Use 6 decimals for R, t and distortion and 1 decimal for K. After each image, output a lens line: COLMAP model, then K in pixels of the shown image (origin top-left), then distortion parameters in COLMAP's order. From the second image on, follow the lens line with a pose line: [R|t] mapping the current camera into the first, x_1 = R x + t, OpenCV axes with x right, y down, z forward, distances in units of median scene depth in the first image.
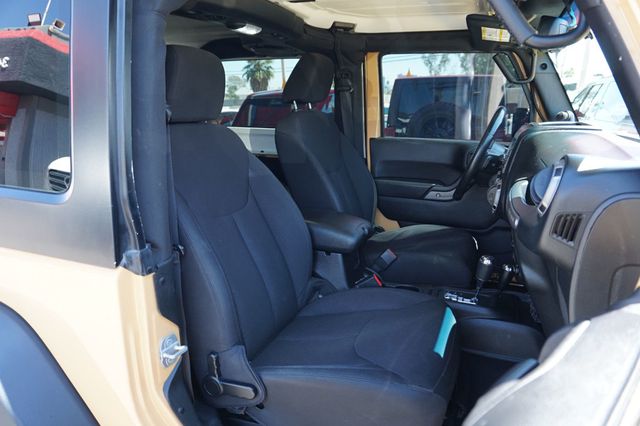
lens RADIAL K [[442.1, 0, 320.1], [0, 442.1, 212.5], [0, 0, 1]] dist [-0.031907, 0.034829]
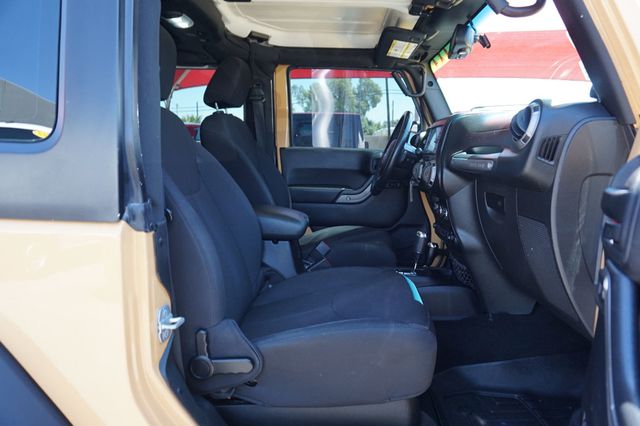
lens RADIAL K [[442.1, 0, 322.1], [0, 442.1, 212.5], [0, 0, 1]] dist [-0.031907, 0.034829]
pose [[0.942494, -0.034634, 0.332423, -0.299328], [0.068970, 0.993363, -0.092050, 0.175653], [-0.327028, 0.109684, 0.938628, 0.022919]]
